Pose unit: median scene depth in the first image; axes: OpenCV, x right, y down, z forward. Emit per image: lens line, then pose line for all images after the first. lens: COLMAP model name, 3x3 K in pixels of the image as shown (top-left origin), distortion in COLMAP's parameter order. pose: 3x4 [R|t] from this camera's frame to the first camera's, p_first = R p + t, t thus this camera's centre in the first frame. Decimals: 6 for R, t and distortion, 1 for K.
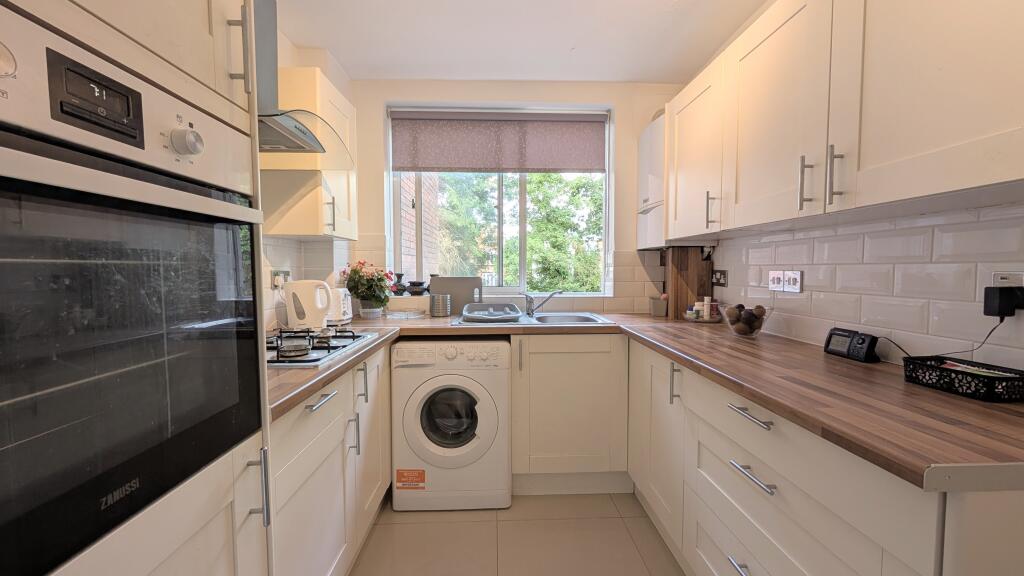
lens RADIAL K [[384.9, 0, 512.0], [0, 384.9, 288.0], [0, 0, 1]] dist [-0.002158, 0.000070]
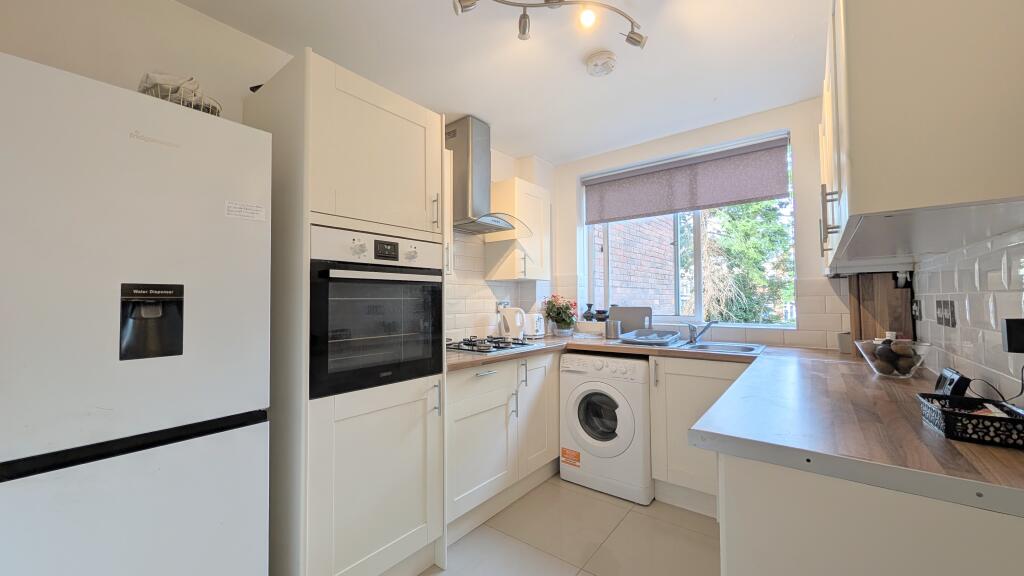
lens RADIAL K [[384.9, 0, 512.0], [0, 384.9, 288.0], [0, 0, 1]] dist [-0.002158, 0.000070]
pose [[0.764803, -0.024080, -0.643814, 0.405844], [-0.027088, 0.997216, -0.069477, 0.007414], [0.643695, 0.070576, 0.762021, -0.172100]]
